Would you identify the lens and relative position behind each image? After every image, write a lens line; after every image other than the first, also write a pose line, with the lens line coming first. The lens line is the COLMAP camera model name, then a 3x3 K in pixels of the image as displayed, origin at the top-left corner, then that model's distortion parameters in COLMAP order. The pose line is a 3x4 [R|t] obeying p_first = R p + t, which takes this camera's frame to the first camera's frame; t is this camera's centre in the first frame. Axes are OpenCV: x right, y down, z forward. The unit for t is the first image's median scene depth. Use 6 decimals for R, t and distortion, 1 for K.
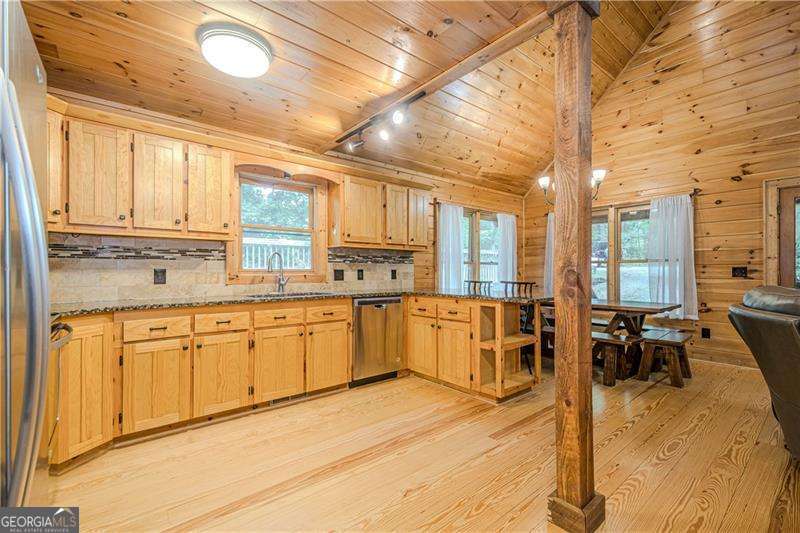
lens RADIAL K [[351.9, 0, 402.7], [0, 351.9, 270.5], [0, 0, 1]] dist [0.003380, -0.000109]
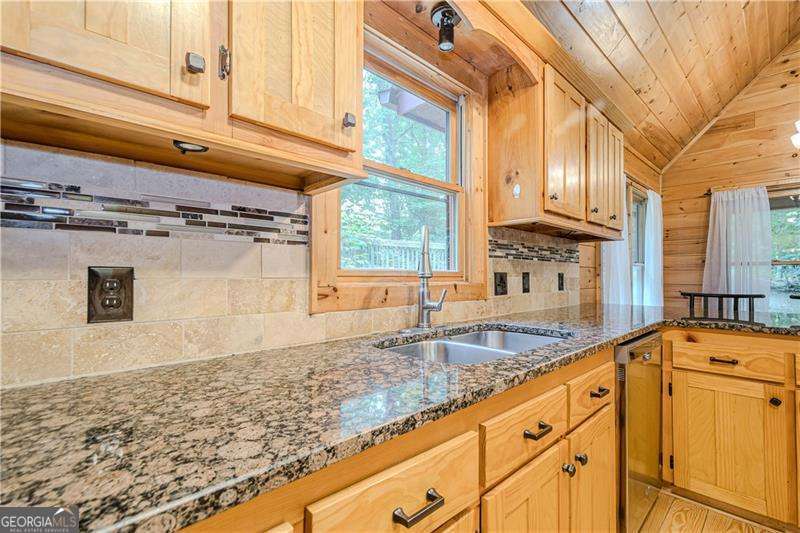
lens RADIAL K [[351.9, 0, 399.8], [0, 351.9, 272.7], [0, 0, 1]] dist [0.003380, -0.000109]
pose [[0.996495, 0.003635, 0.083570, -0.441776], [-0.003256, 0.999984, -0.004669, 0.000379], [-0.083585, 0.004380, 0.996491, 0.640699]]
